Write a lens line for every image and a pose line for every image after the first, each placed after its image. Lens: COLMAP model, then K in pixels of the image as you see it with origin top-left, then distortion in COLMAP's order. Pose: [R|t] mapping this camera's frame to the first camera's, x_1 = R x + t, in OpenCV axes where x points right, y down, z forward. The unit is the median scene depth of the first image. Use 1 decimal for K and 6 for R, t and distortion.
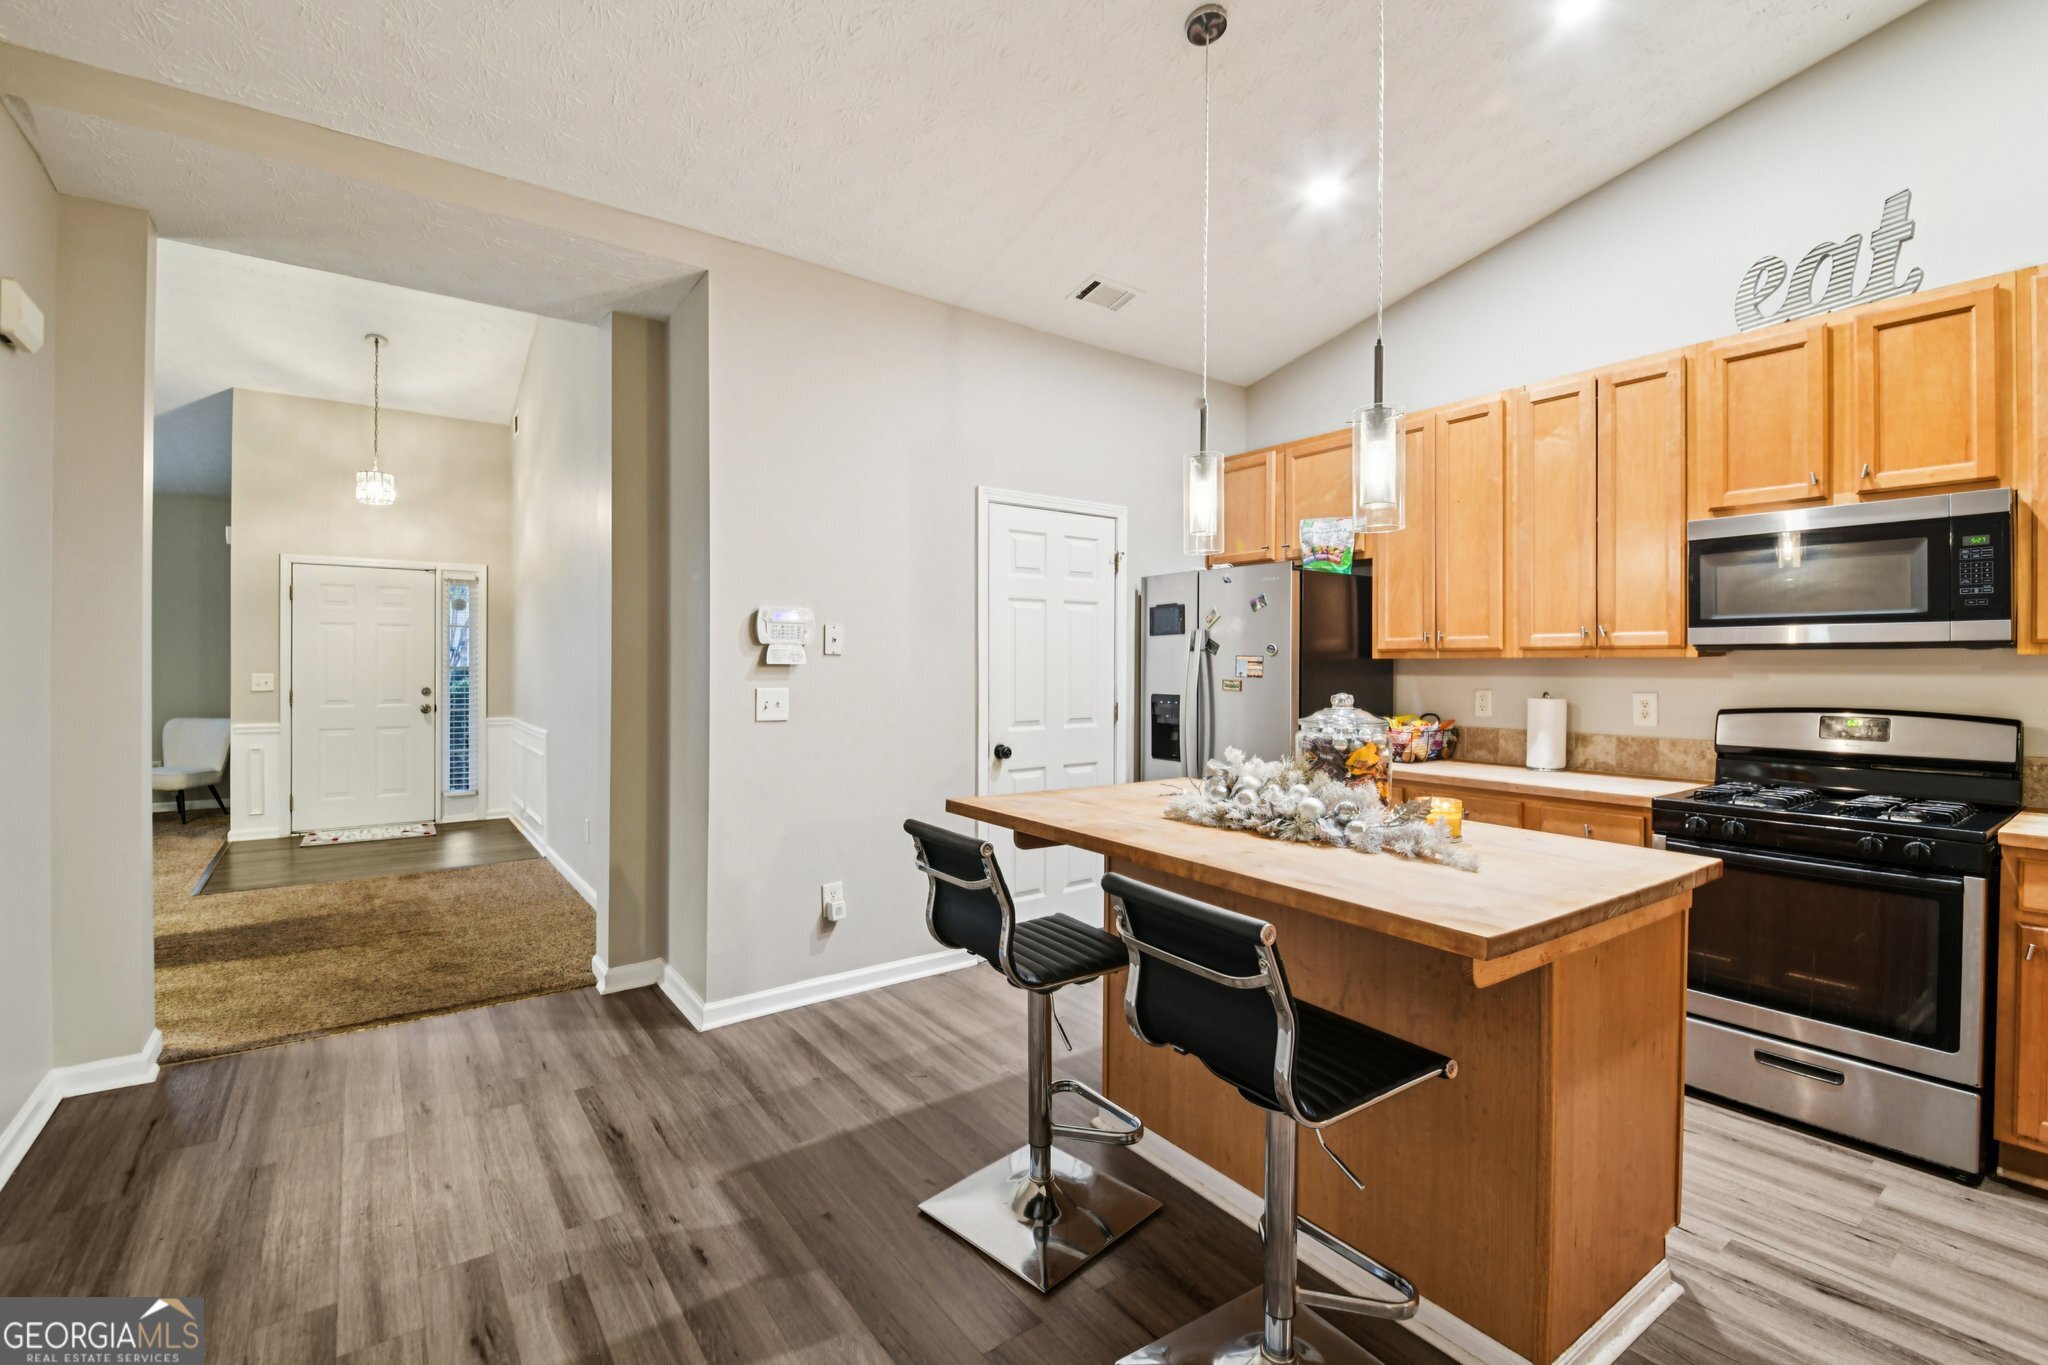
lens RADIAL K [[918.3, 0, 1024.0], [0, 918.3, 682.5], [0, 0, 1]] dist [0.000458, -0.000010]
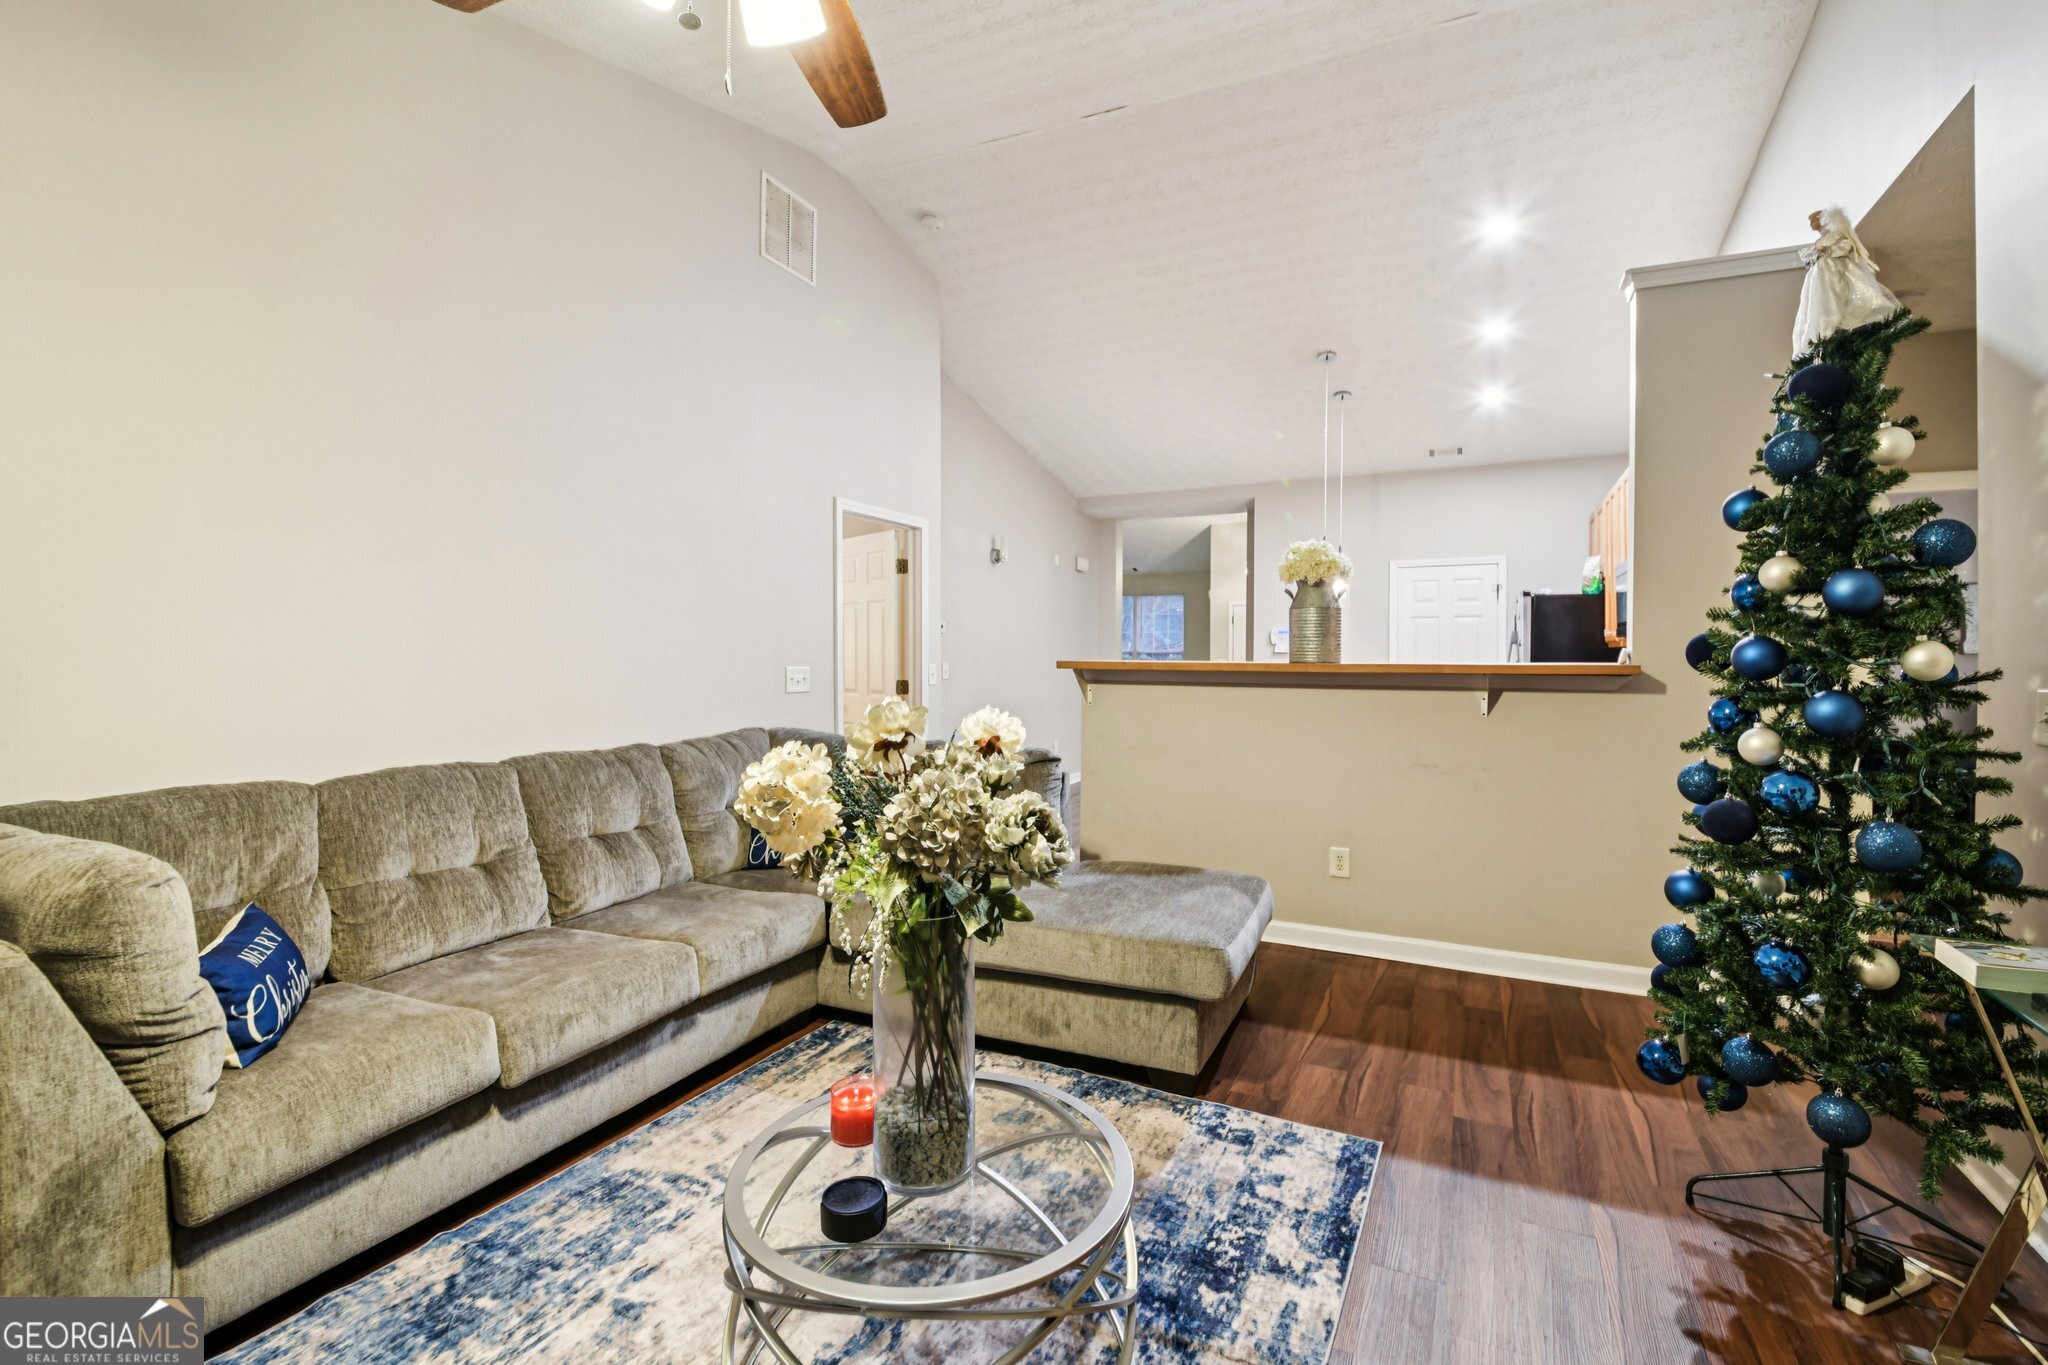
lens RADIAL K [[899.1, 0, 1024.0], [0, 899.1, 682.5], [0, 0, 1]] dist [0.000114, 0.000003]
pose [[0.475766, 0.016333, -0.879420, 1.460067], [-0.011678, 0.999857, 0.012252, 0.036020], [0.879494, 0.004441, 0.475889, -0.702399]]
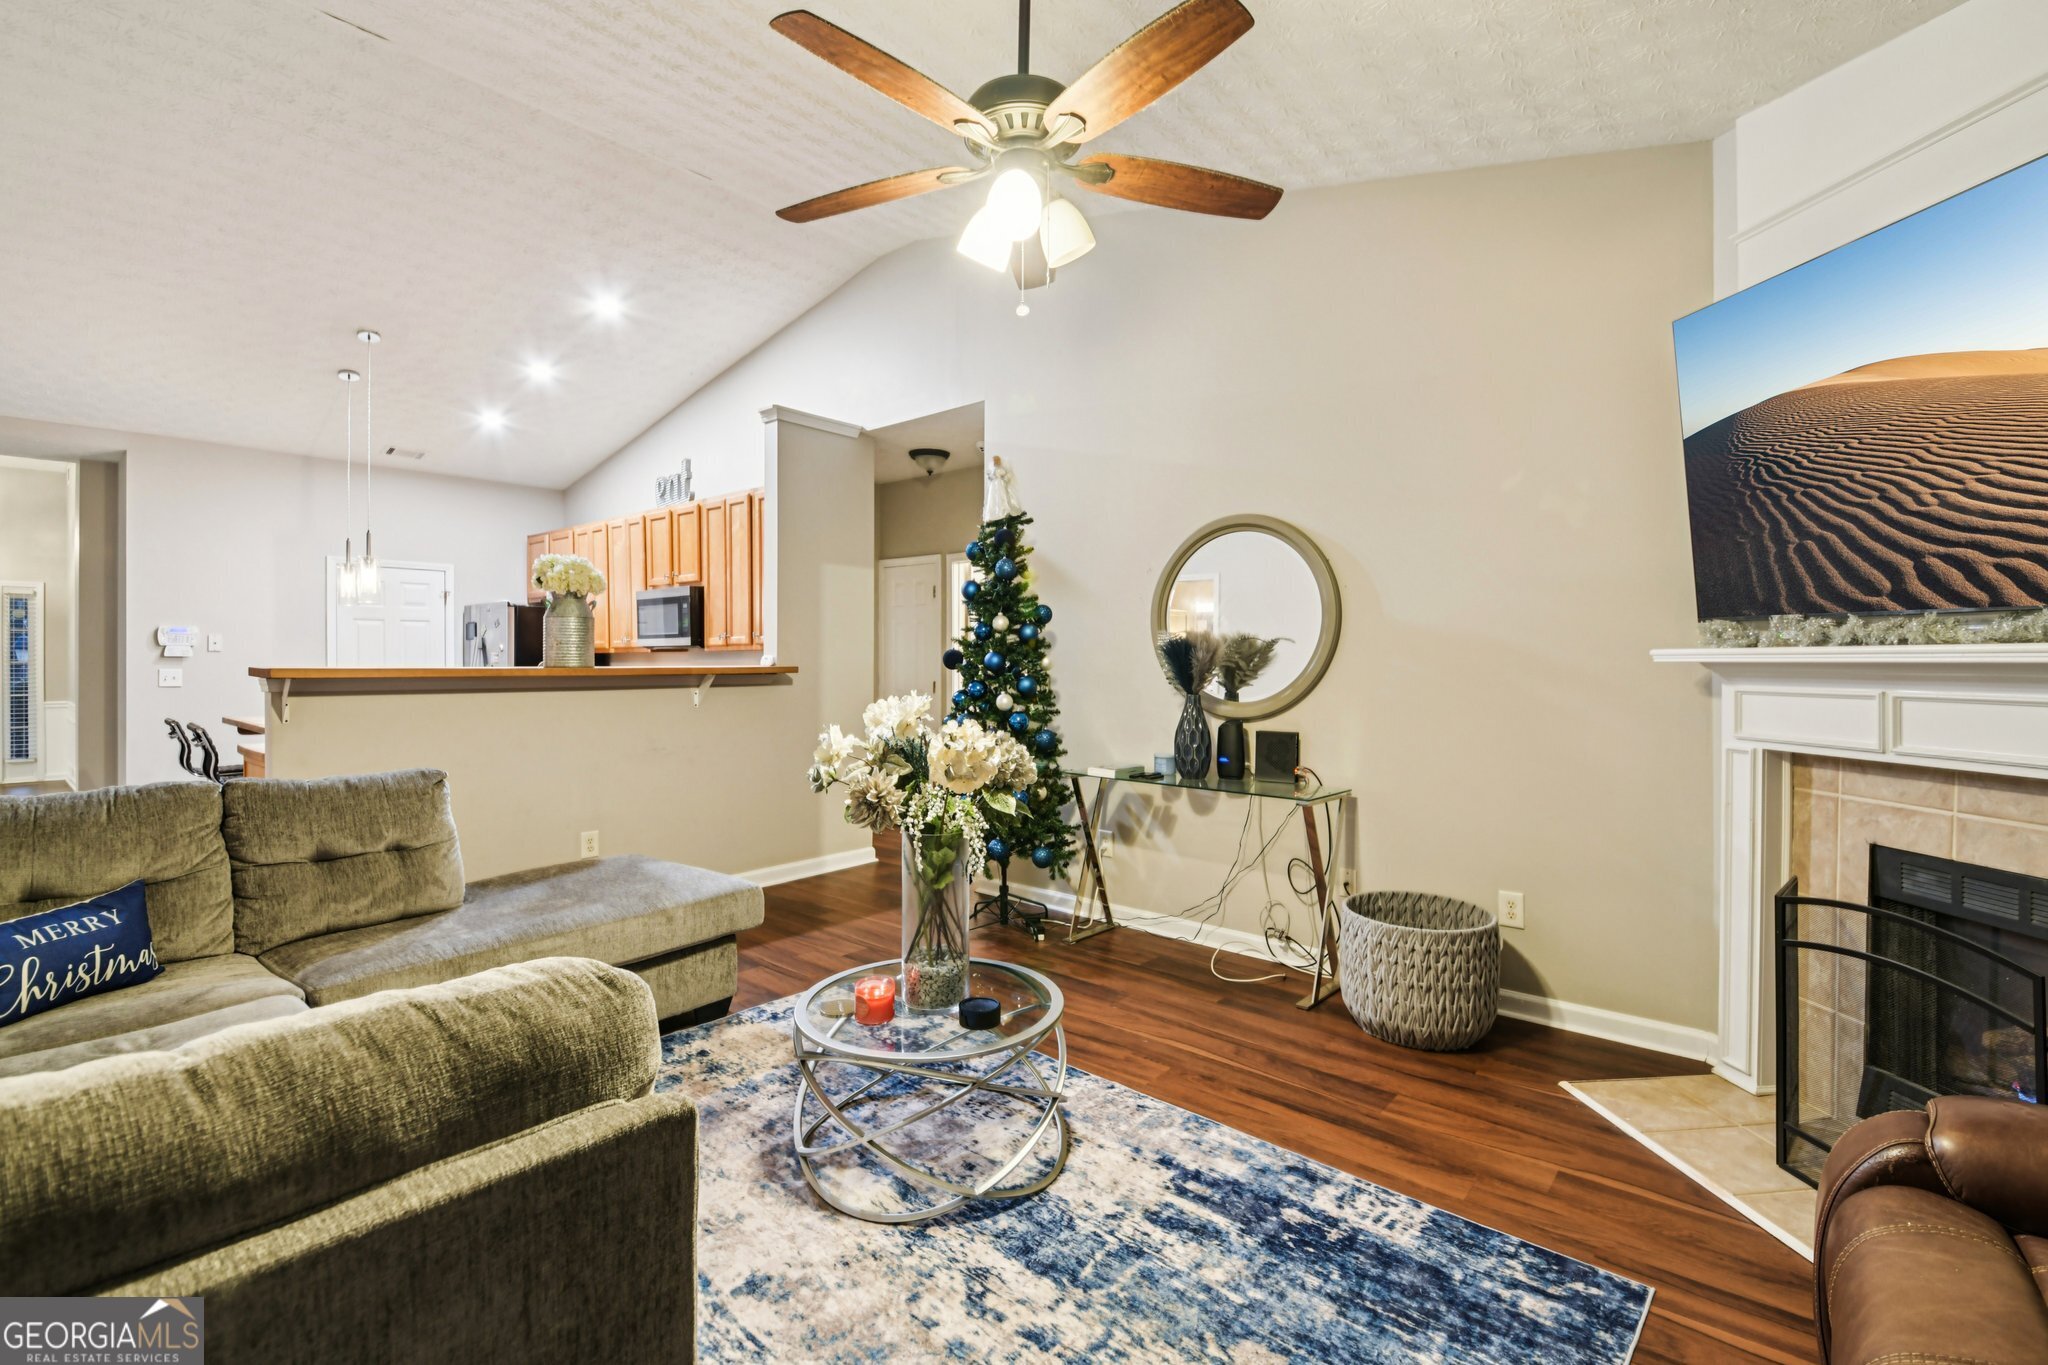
lens RADIAL K [[920.9, 0, 1024.0], [0, 920.9, 682.5], [0, 0, 1]] dist [-0.001553, -0.000040]
pose [[0.974083, -0.013493, 0.225789, 0.981806], [0.012265, 0.999901, 0.006840, 0.040686], [-0.225859, -0.003893, 0.974152, -1.201429]]
